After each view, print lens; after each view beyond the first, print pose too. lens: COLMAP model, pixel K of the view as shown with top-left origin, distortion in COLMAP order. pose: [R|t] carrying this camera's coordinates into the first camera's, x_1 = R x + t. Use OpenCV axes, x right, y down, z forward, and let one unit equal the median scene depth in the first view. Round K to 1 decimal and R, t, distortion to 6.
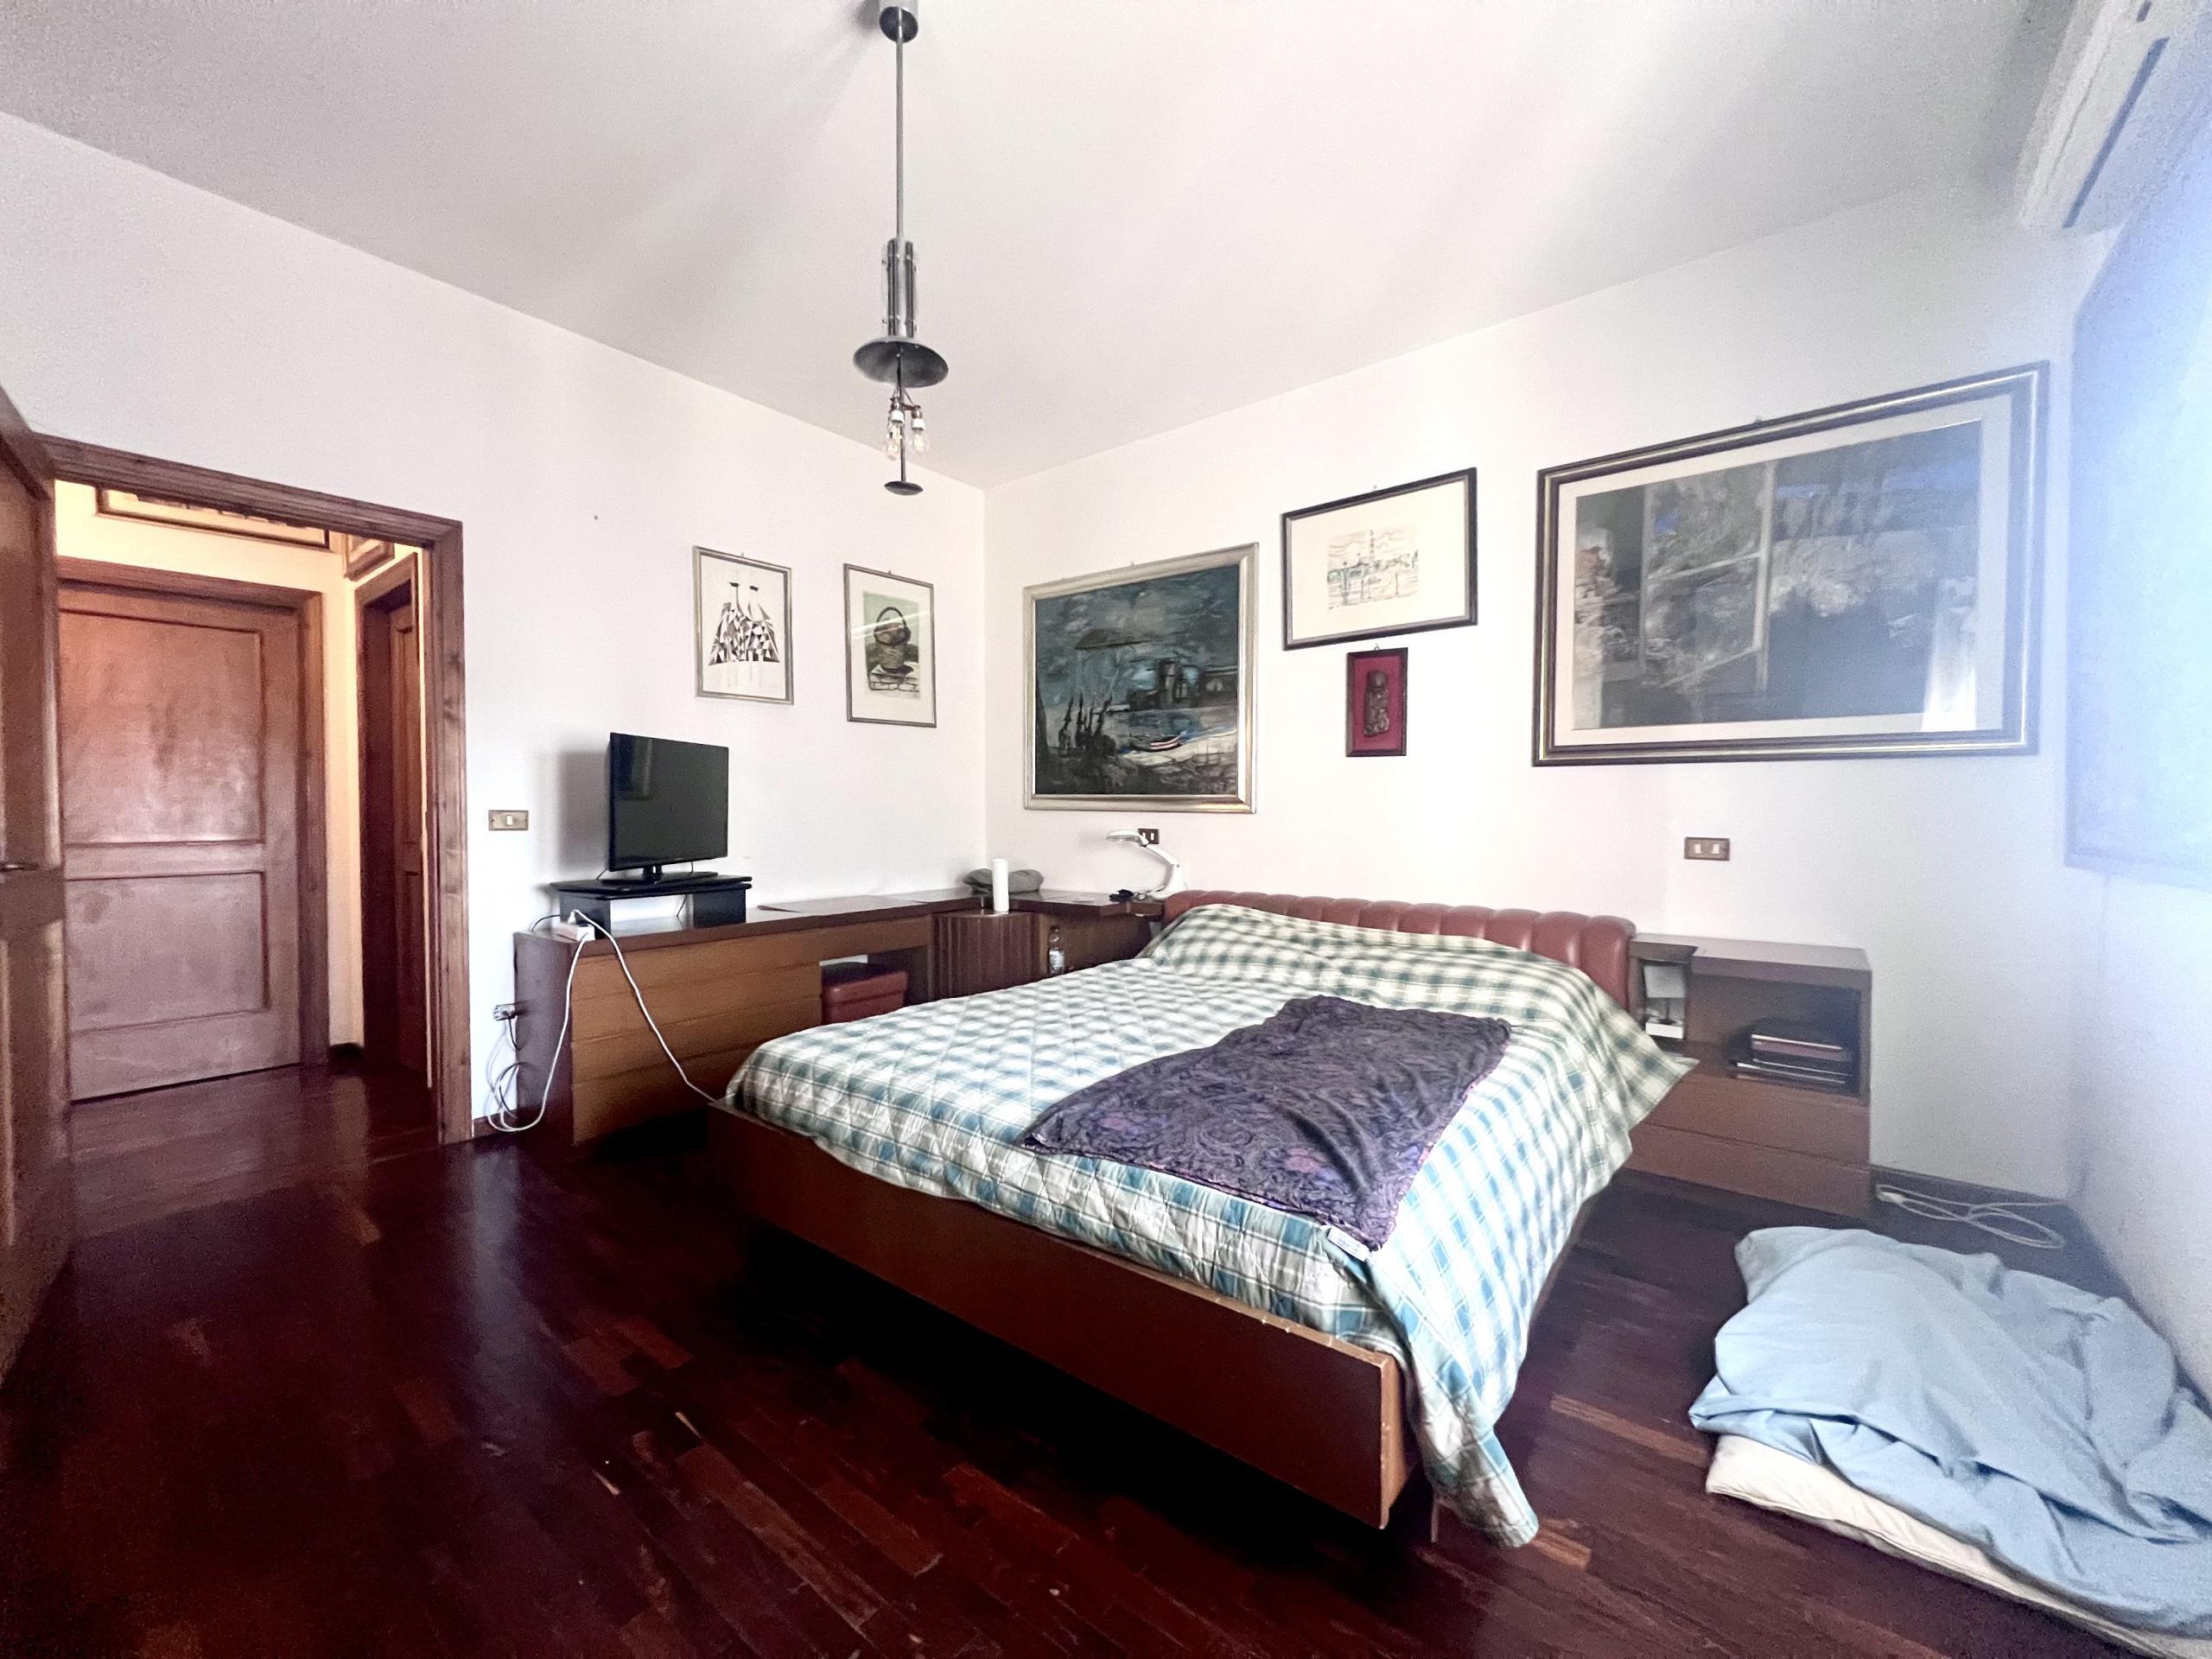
lens RADIAL K [[879.3, 0, 1110.4], [0, 879.3, 826.9], [0, 0, 1]] dist [0.000377, -0.000229]
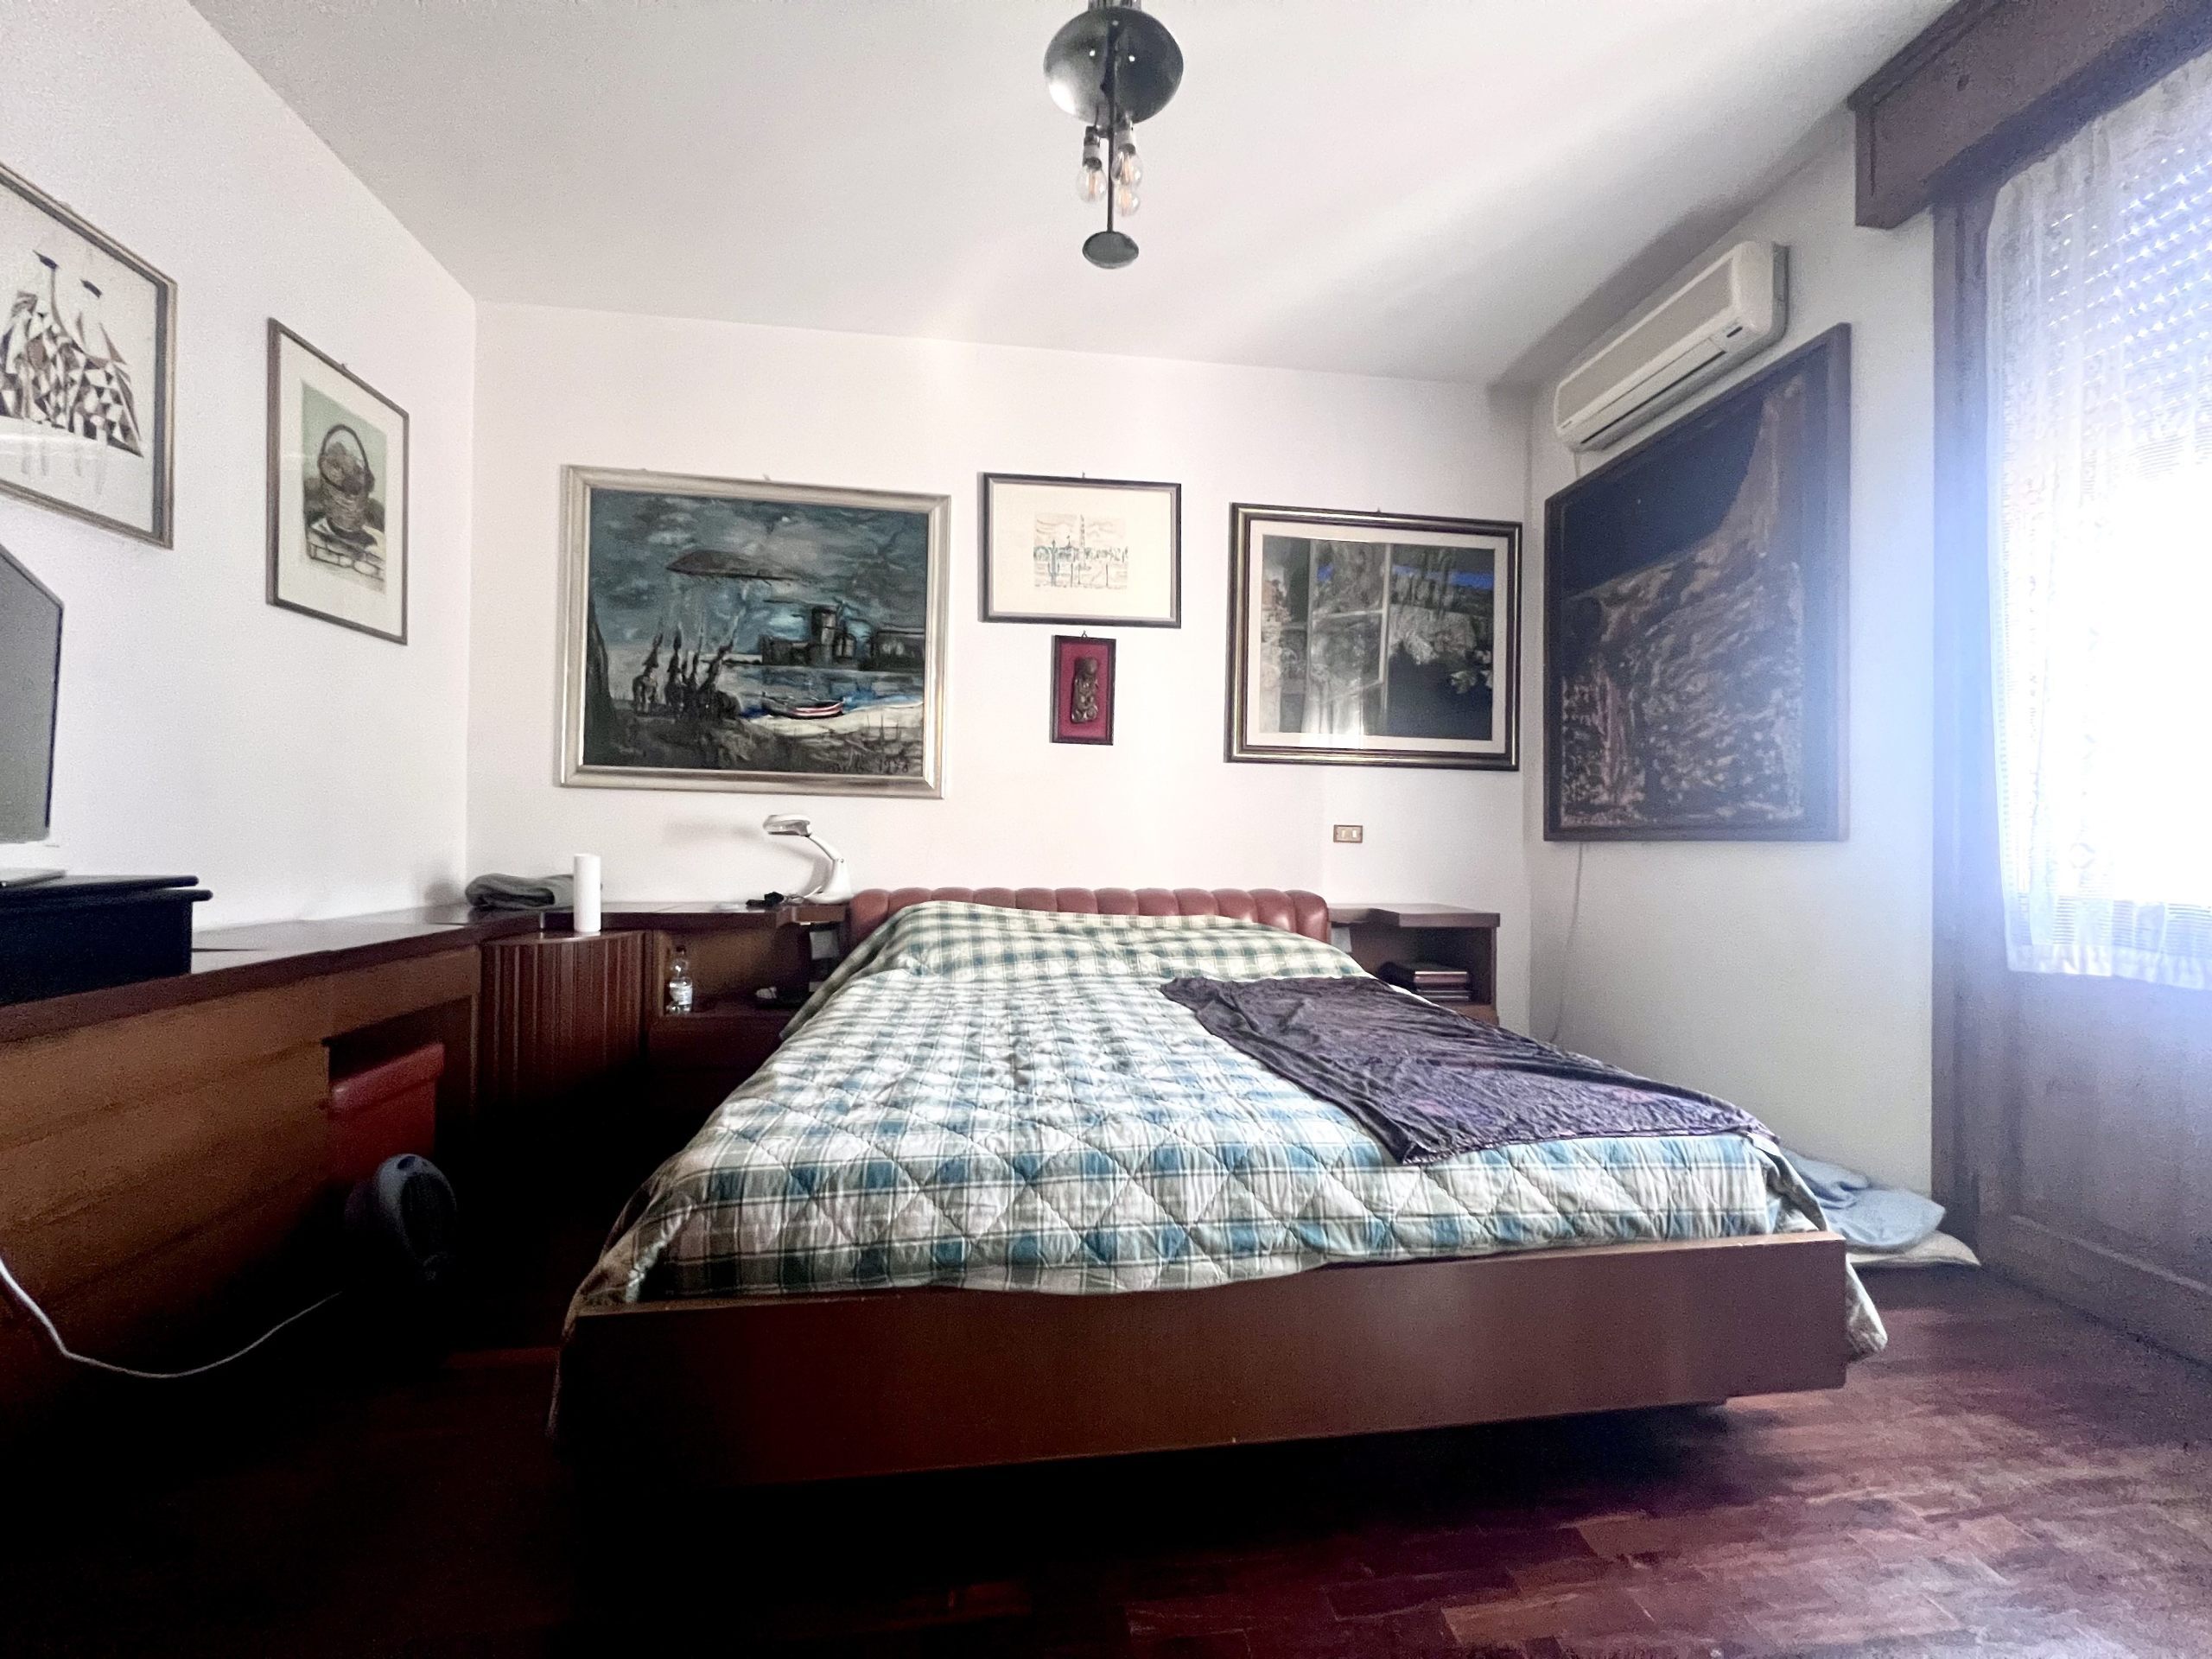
lens RADIAL K [[879.3, 0, 1107.8], [0, 879.3, 829.1], [0, 0, 1]] dist [0.000377, -0.000229]
pose [[0.699155, 0.017890, 0.714747, -0.391689], [-0.000181, 0.999691, -0.024844, 0.041036], [-0.714971, 0.017241, 0.698942, 0.297369]]
